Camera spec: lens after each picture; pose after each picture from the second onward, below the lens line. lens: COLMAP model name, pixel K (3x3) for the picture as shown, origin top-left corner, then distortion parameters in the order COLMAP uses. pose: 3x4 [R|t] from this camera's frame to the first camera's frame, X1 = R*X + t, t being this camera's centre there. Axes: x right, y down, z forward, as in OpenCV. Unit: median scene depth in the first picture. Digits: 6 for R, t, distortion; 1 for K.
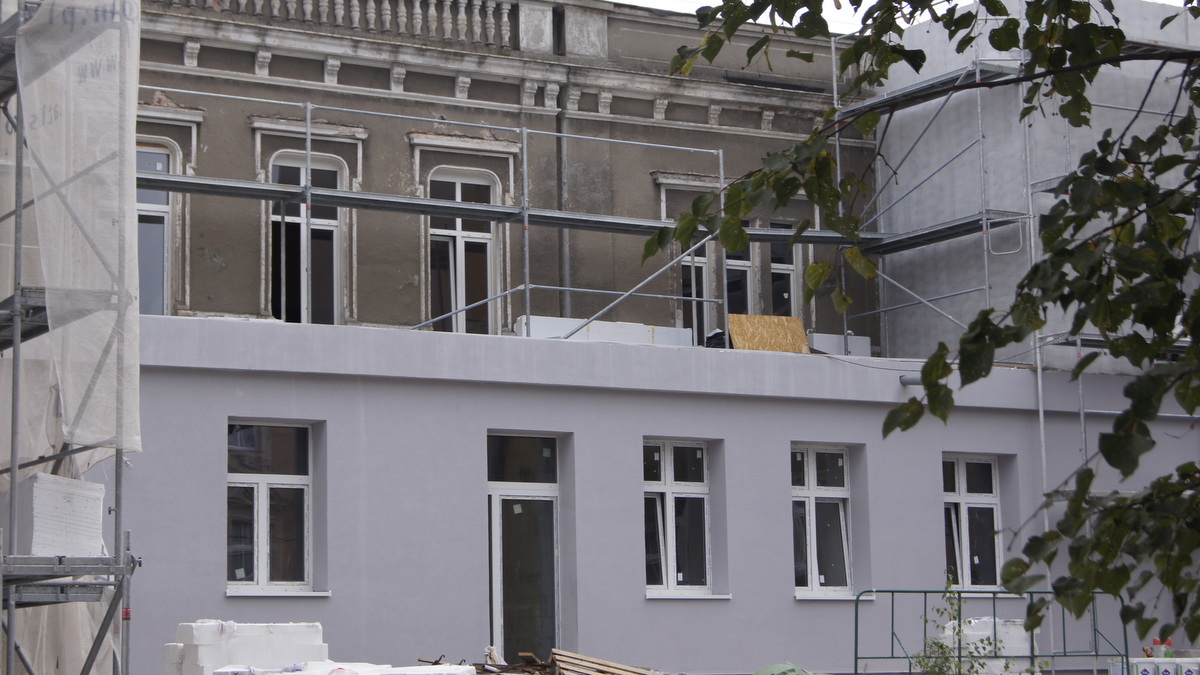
lens RADIAL K [[2473.0, 0, 600.0], [0, 2473.0, 337.5], [0, 0, 1]] dist [0.025402, 0.062818]
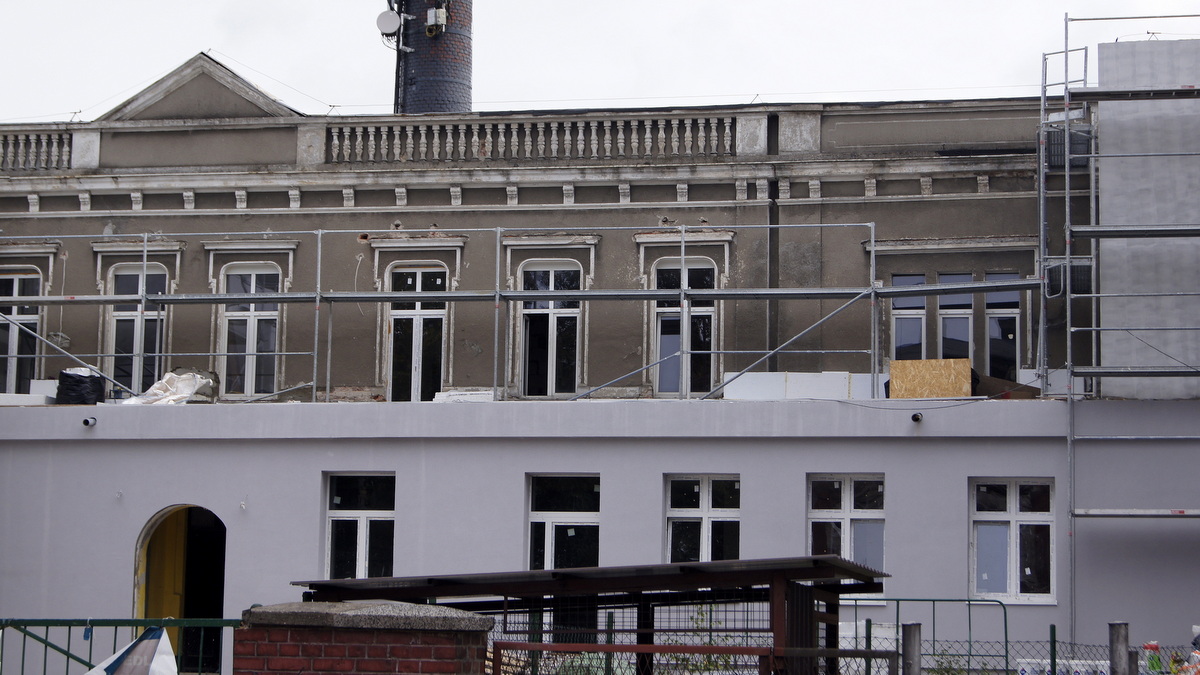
lens RADIAL K [[2572.0, 0, 600.0], [0, 2572.0, 337.5], [0, 0, 1]] dist [0.034396, -0.048744]
pose [[0.759980, -0.058940, -0.647269, 0.756874], [0.059544, 0.998006, -0.020965, -0.003362], [0.647213, -0.022608, 0.761974, -0.017529]]
